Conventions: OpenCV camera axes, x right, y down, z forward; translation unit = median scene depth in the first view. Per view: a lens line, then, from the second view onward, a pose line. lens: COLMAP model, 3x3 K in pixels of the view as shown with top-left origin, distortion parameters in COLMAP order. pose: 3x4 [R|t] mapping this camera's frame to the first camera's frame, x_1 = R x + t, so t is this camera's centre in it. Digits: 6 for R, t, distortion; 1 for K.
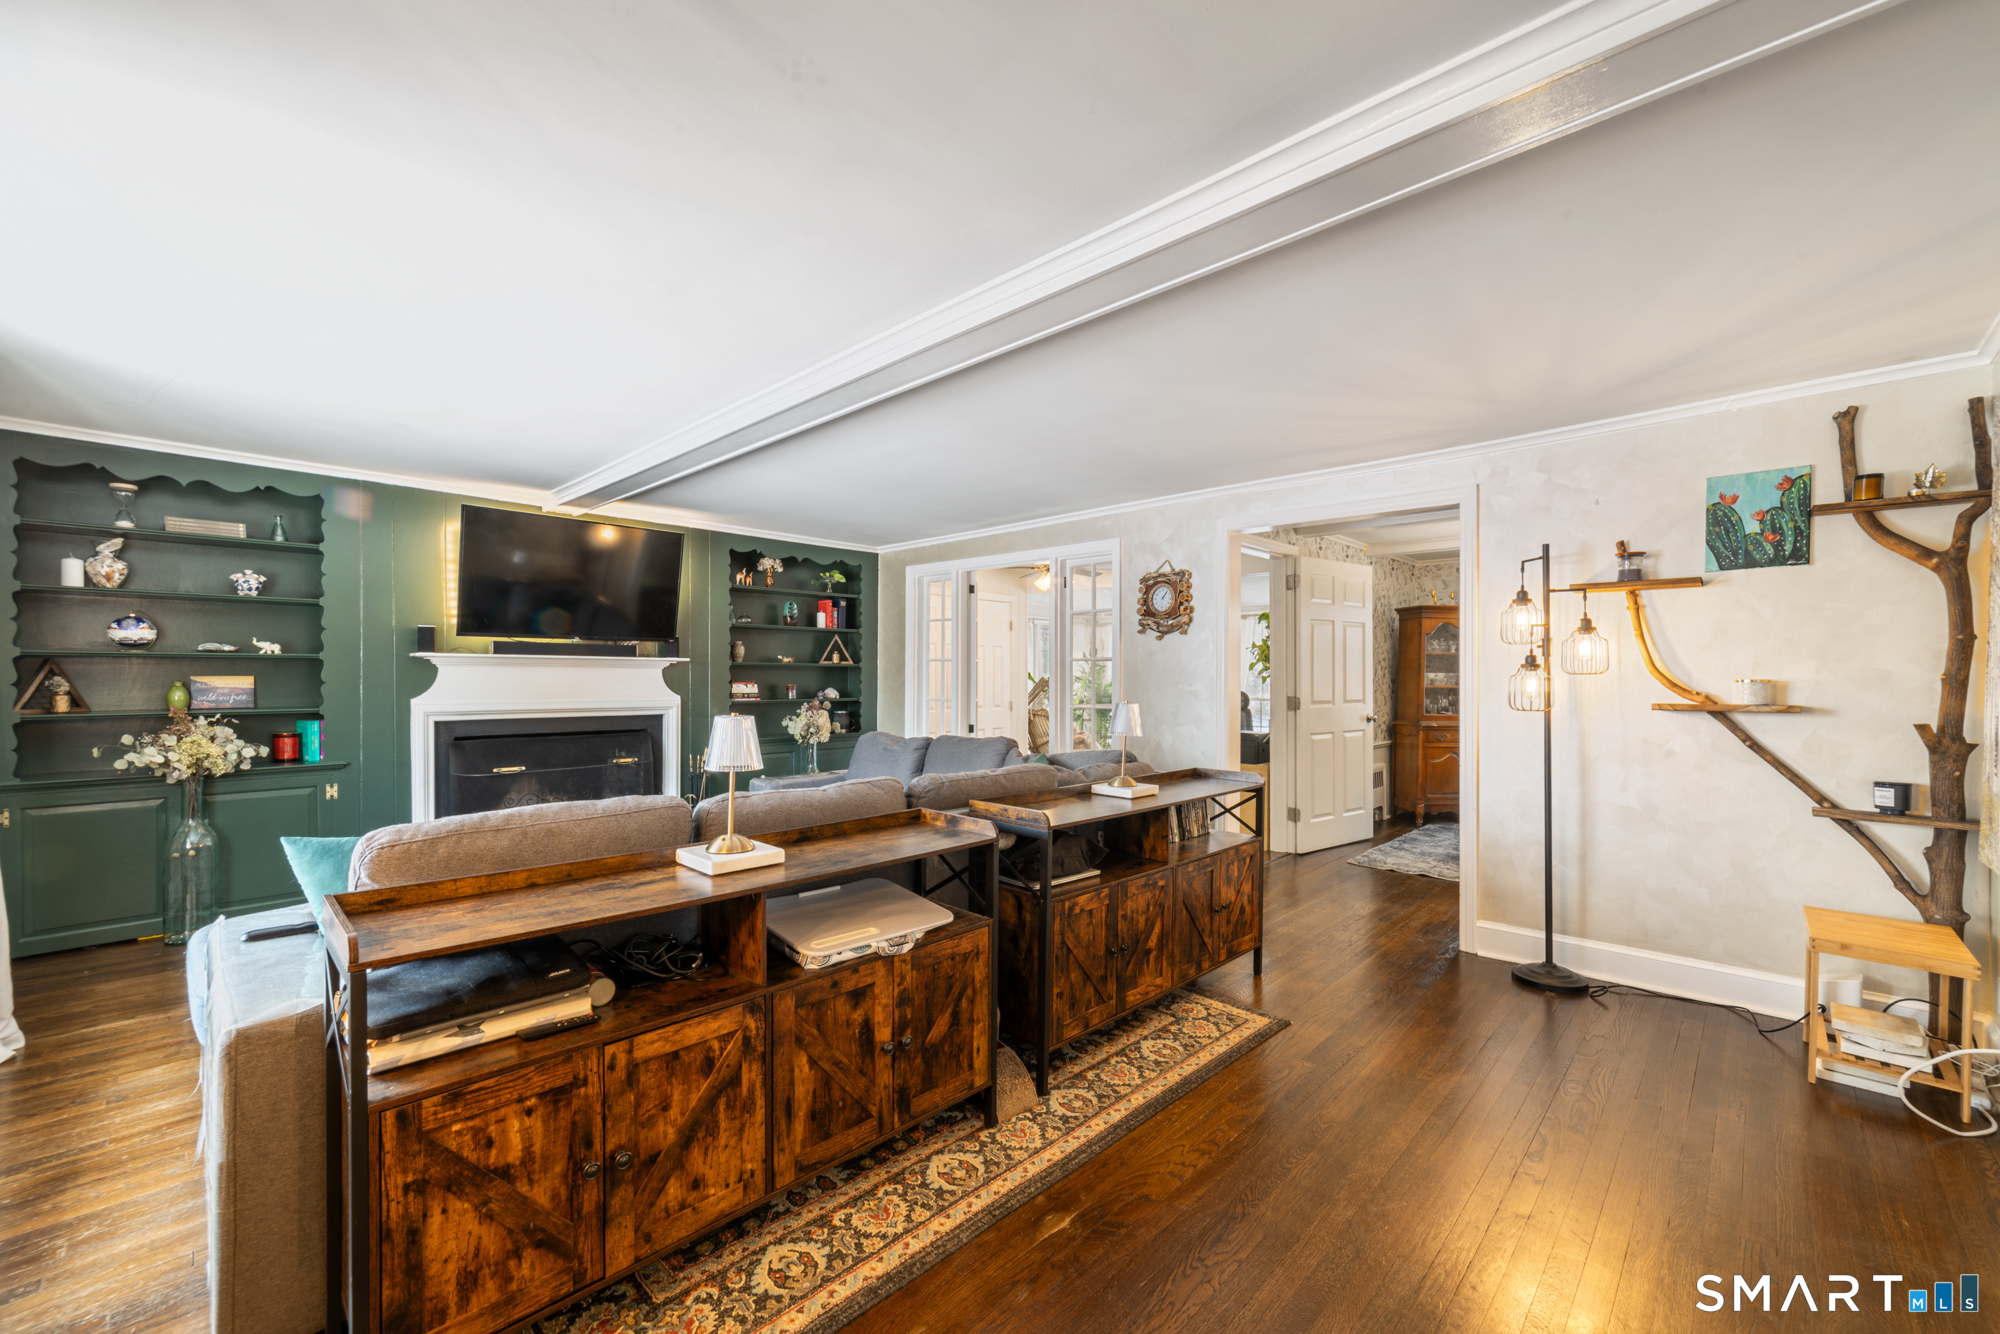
lens RADIAL K [[804.1, 0, 1000.0], [0, 804.1, 667.0], [0, 0, 1]] dist [-0.002256, -0.000137]
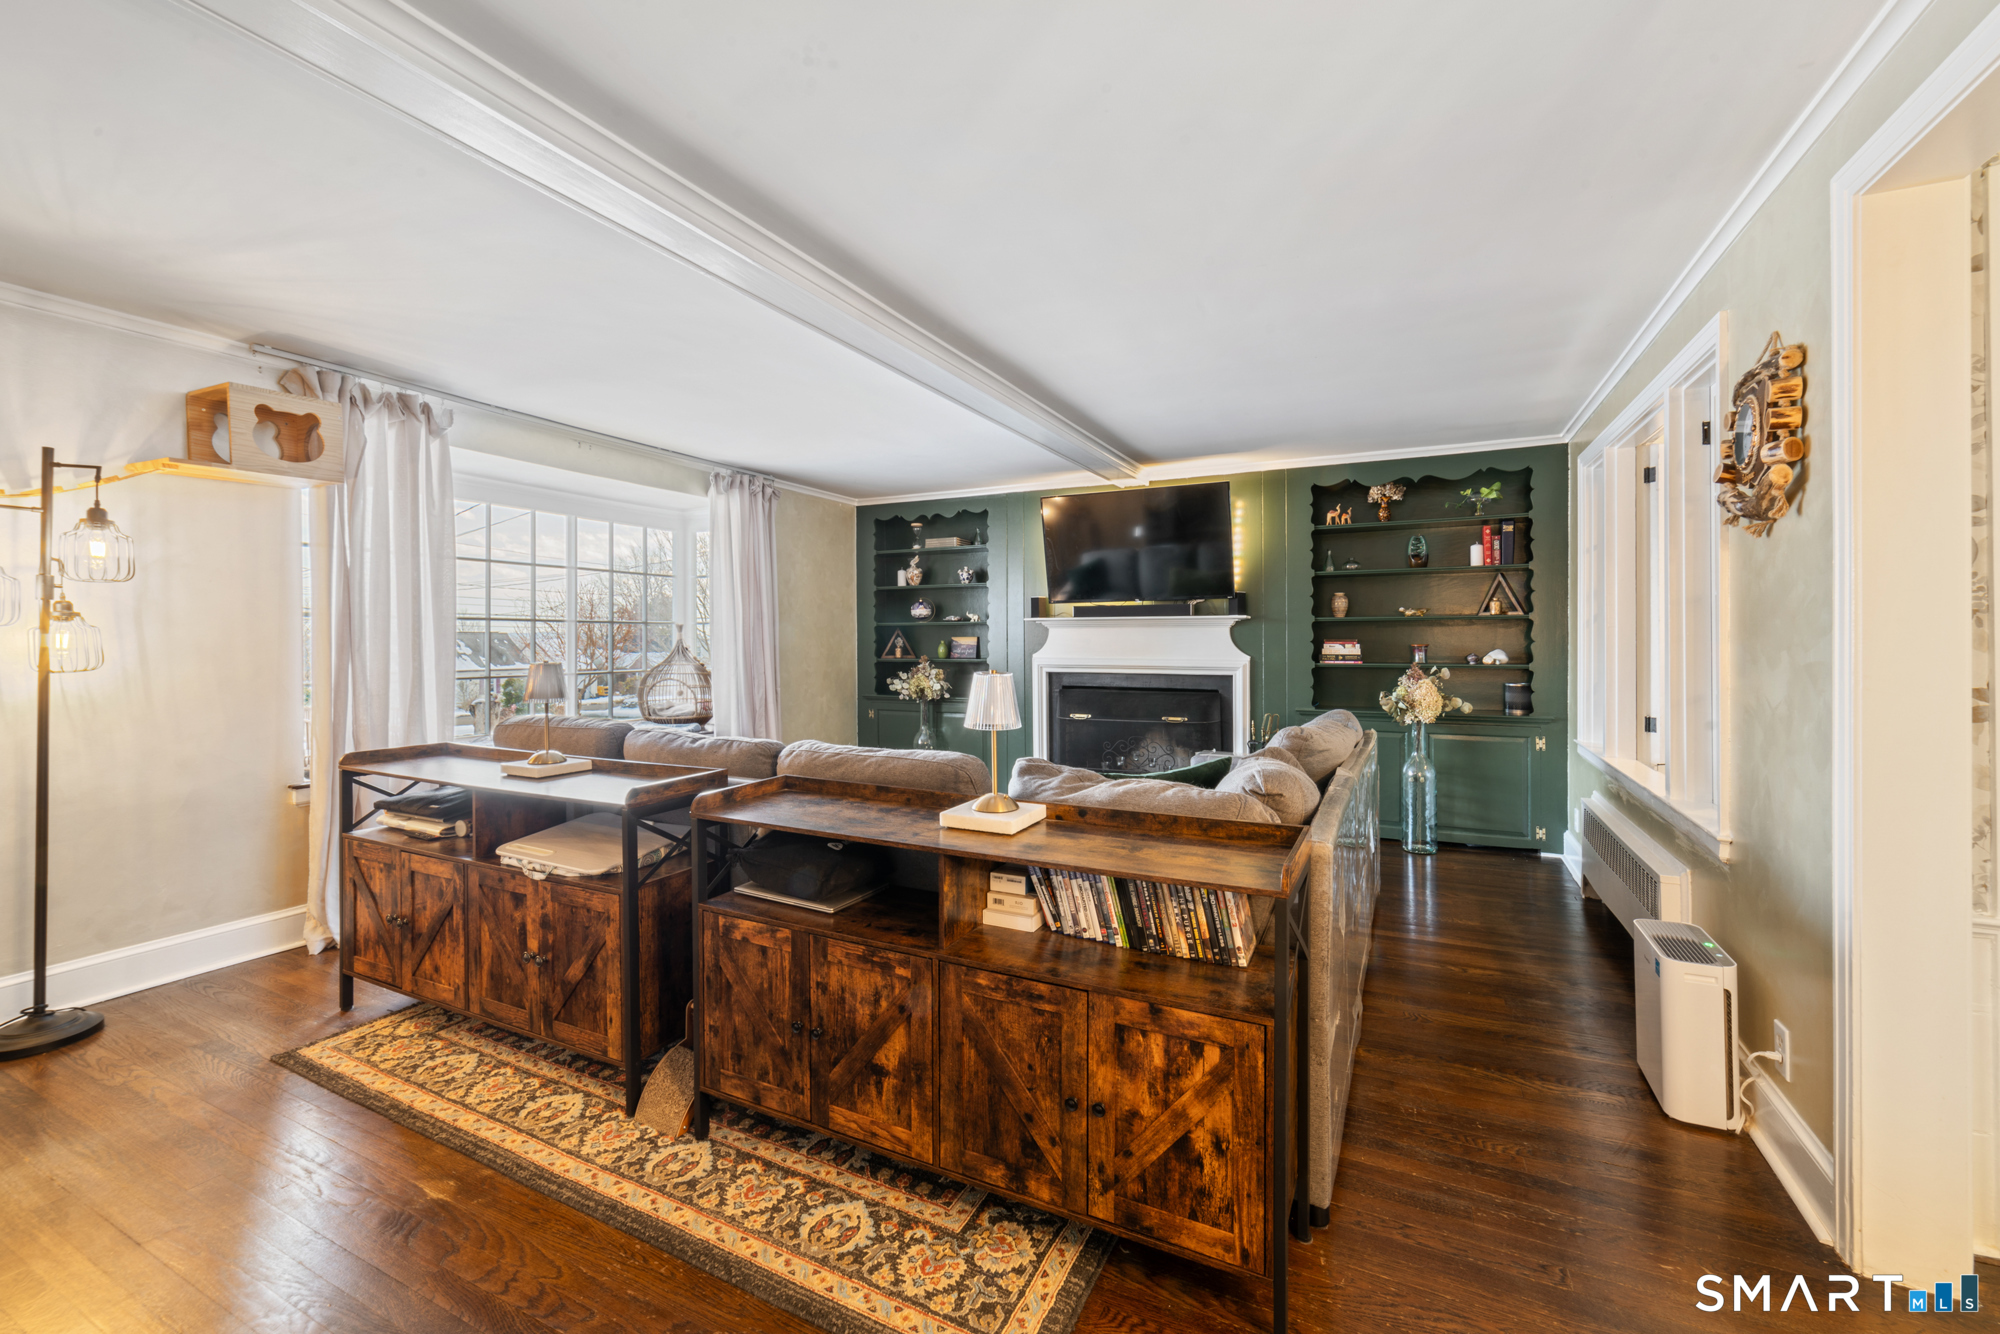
lens RADIAL K [[810.1, 0, 1003.4], [0, 810.1, 625.2], [0, 0, 1]] dist [-0.002049, 0.000399]
pose [[0.304309, -0.019265, -0.952379, 0.861195], [0.015958, 0.999758, -0.015124, 0.021252], [0.952440, -0.010596, 0.304543, 0.951263]]
